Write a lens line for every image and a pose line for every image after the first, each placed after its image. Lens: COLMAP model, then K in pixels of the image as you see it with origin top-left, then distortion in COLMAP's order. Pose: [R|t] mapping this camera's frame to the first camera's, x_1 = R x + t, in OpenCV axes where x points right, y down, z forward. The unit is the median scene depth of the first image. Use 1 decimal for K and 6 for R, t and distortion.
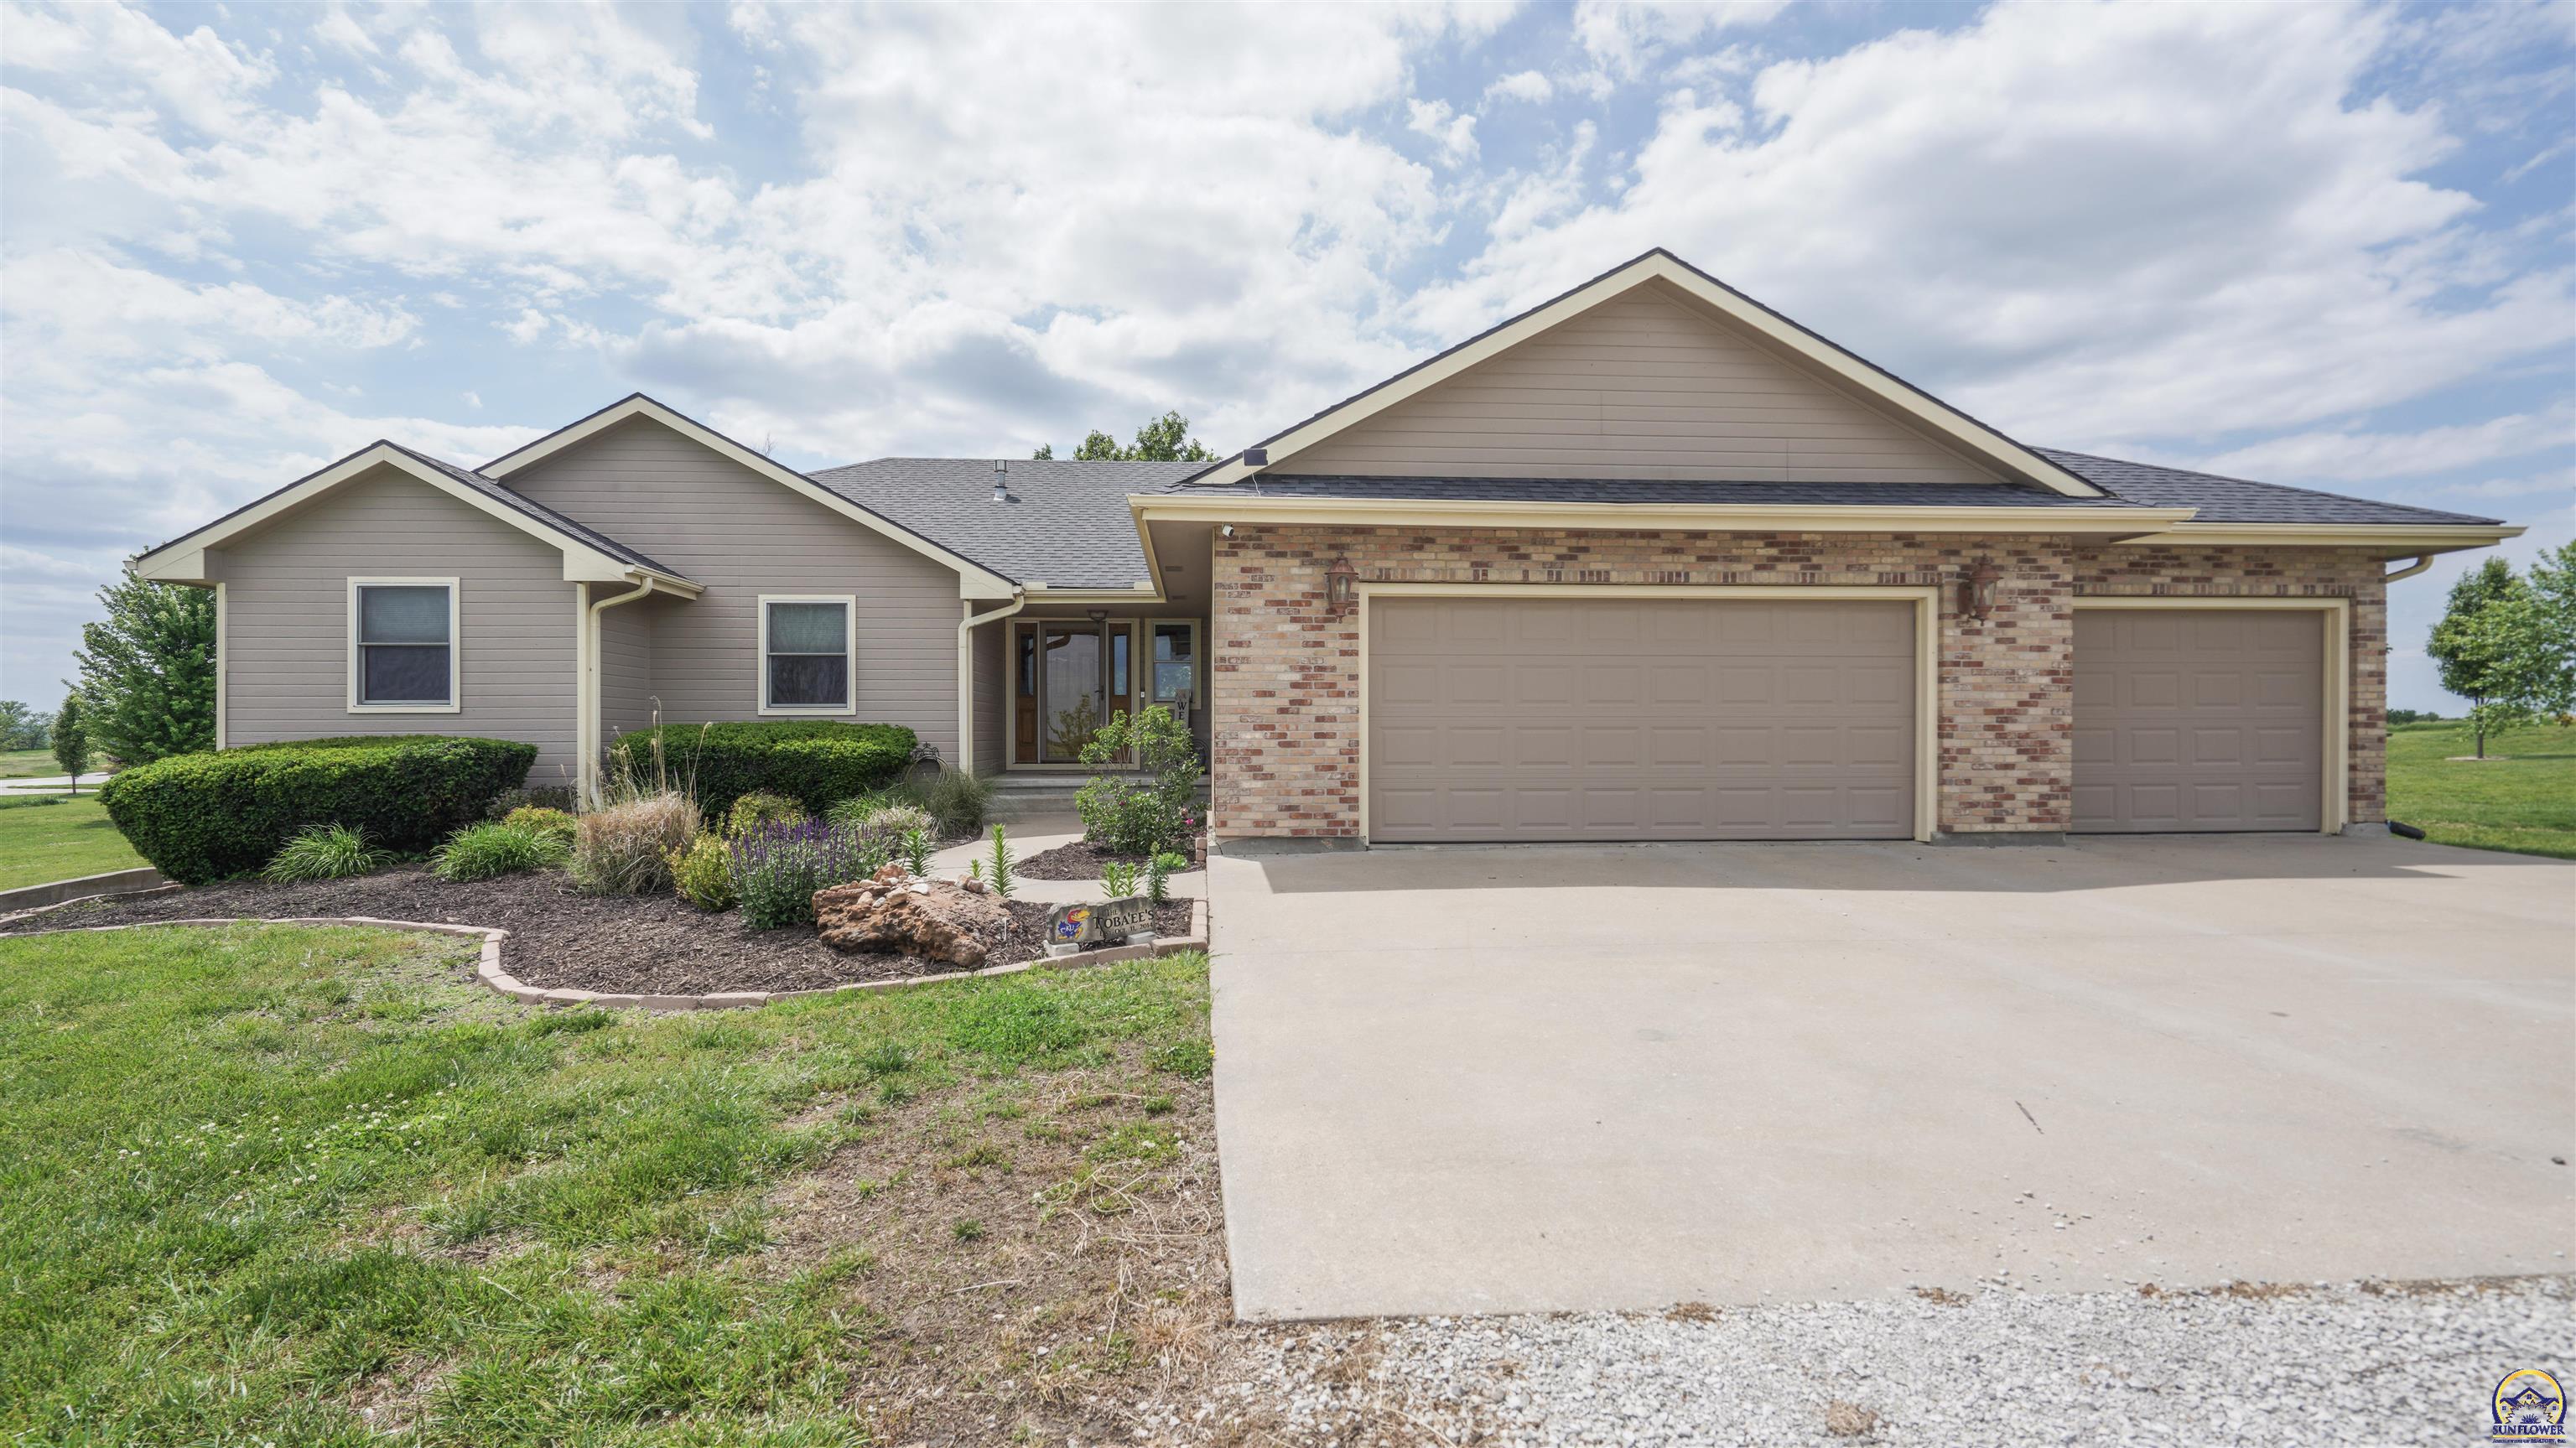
lens RADIAL K [[1126.8, 0, 1290.5], [0, 1126.8, 707.3], [0, 0, 1]] dist [-0.008622, 0.006711]
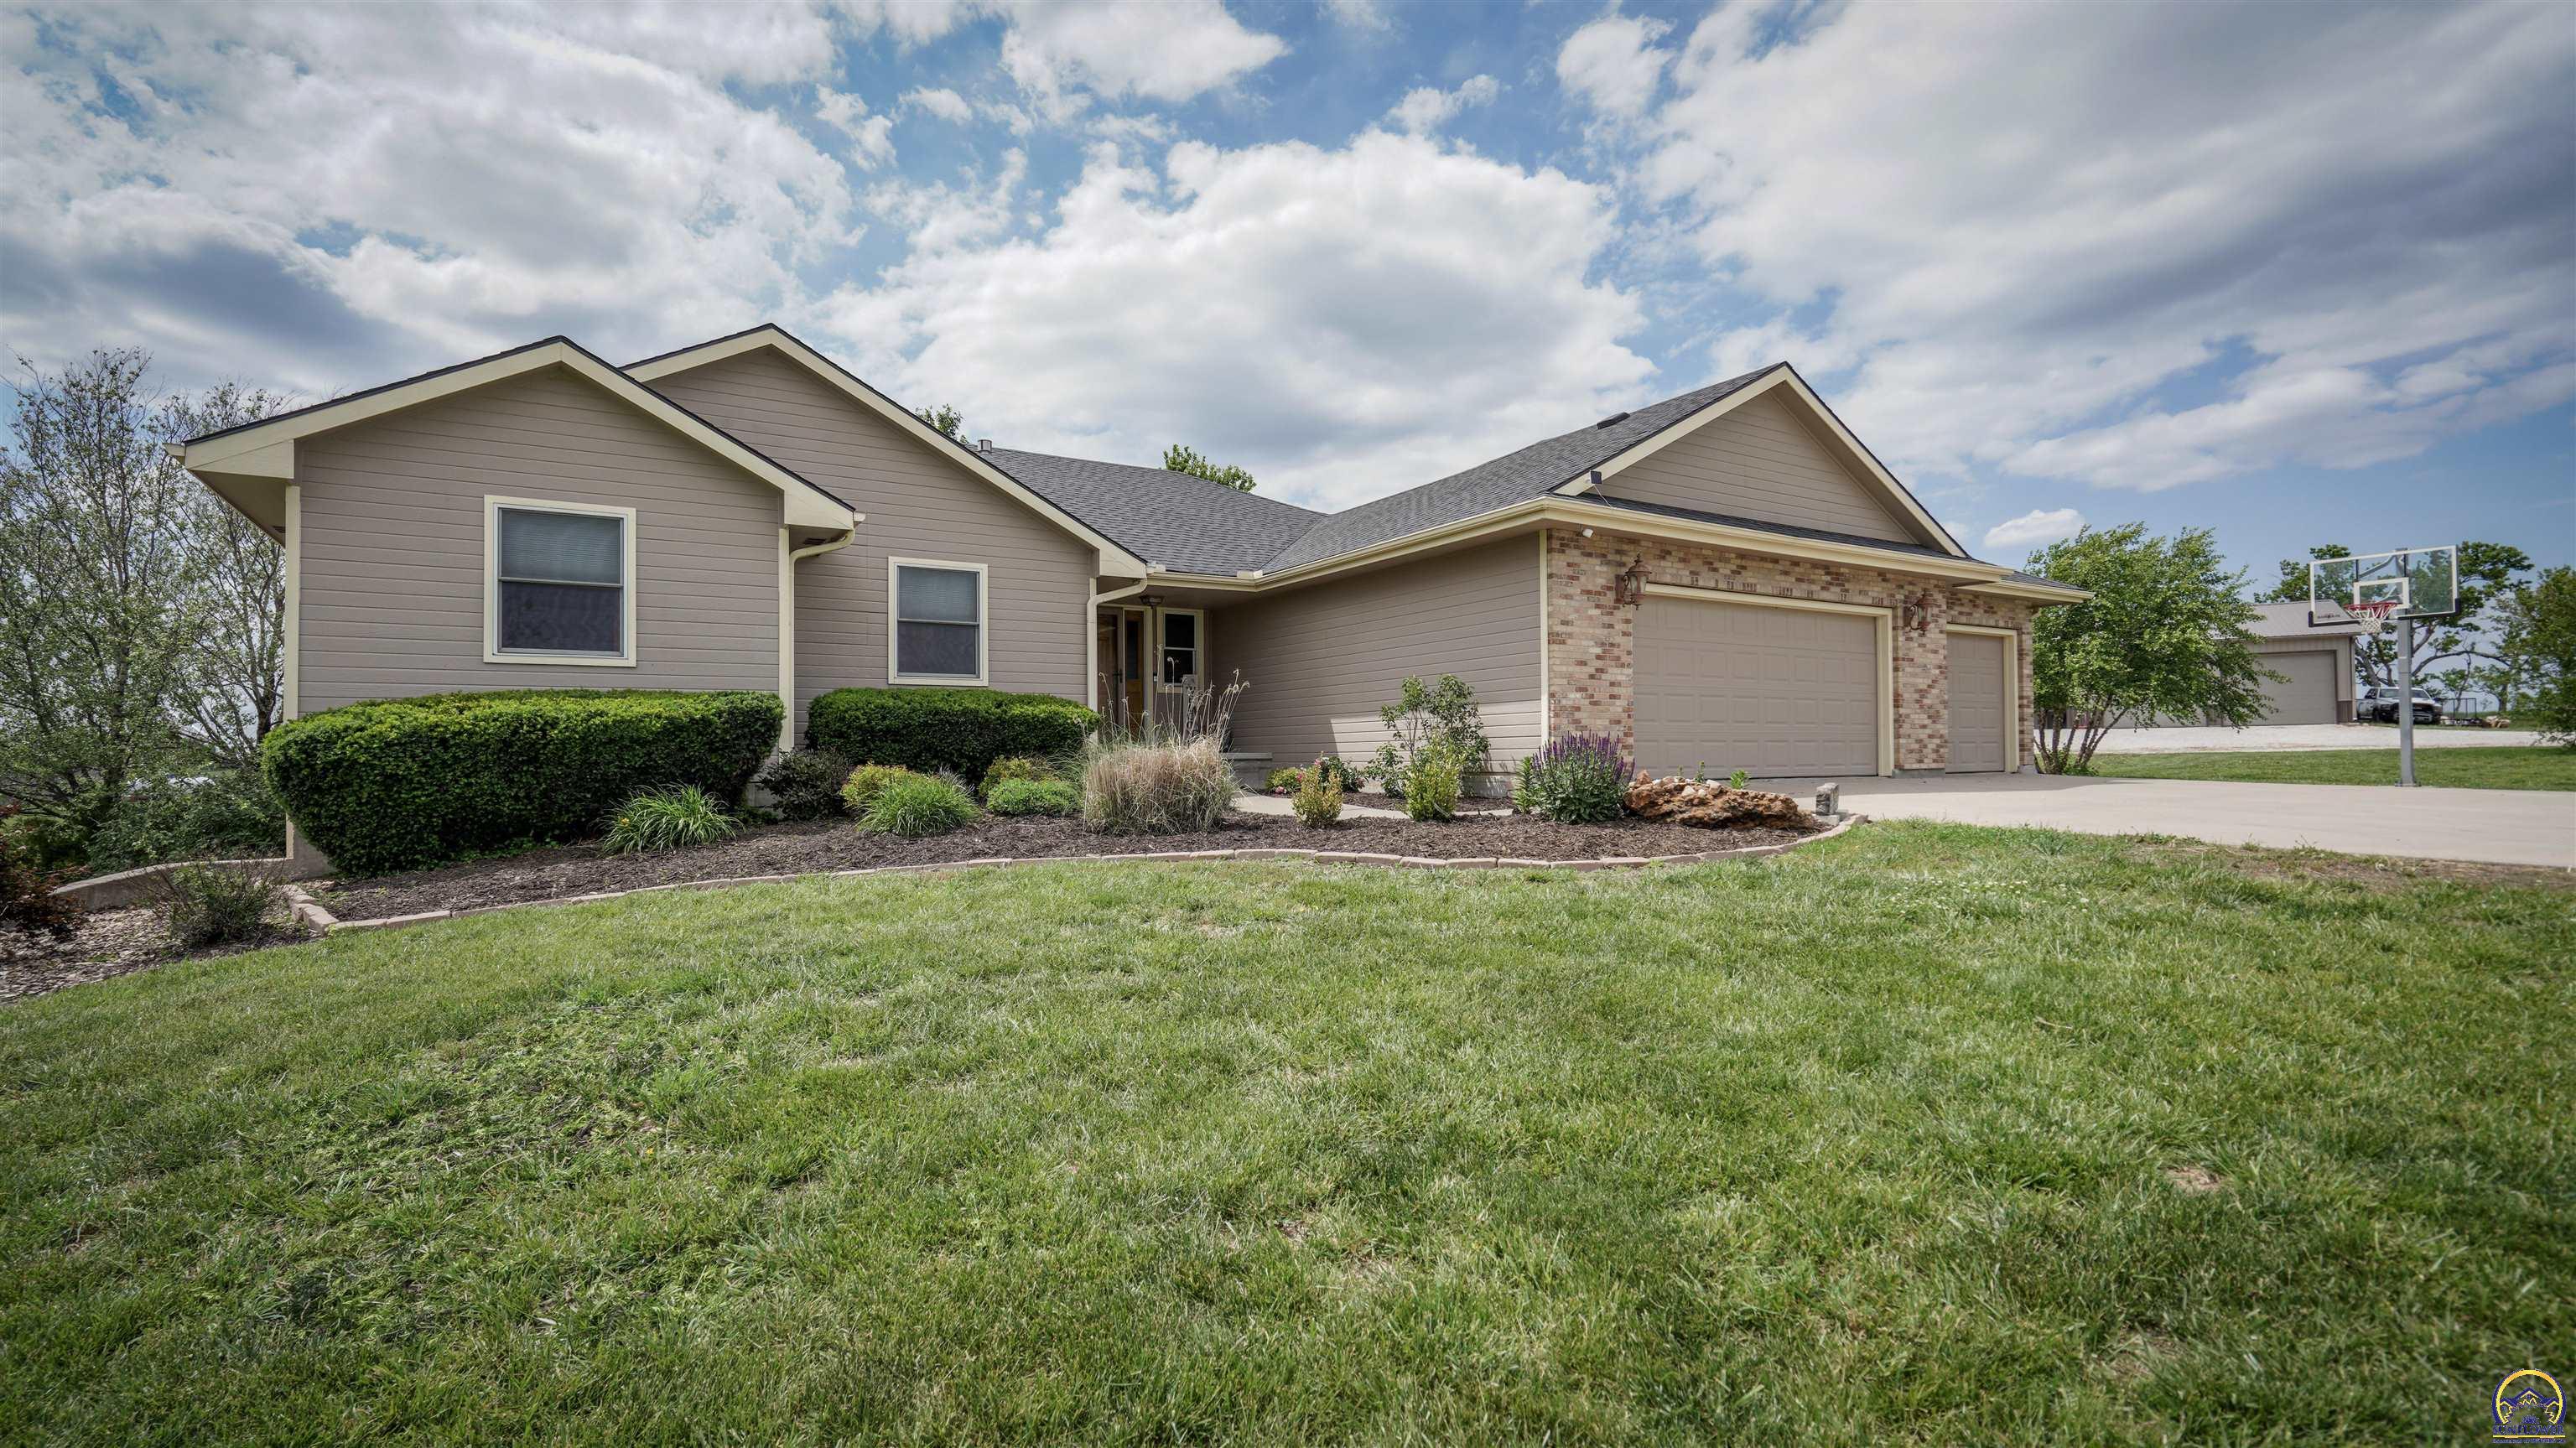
lens RADIAL K [[1128.2, 0, 1254.5], [0, 1128.2, 727.2], [0, 0, 1]] dist [0.001691, 0.000247]
pose [[0.891757, 0.007146, 0.452458, -0.887263], [-0.004701, 0.999968, -0.006529, 0.067628], [-0.452490, 0.003695, 0.891762, 0.027668]]
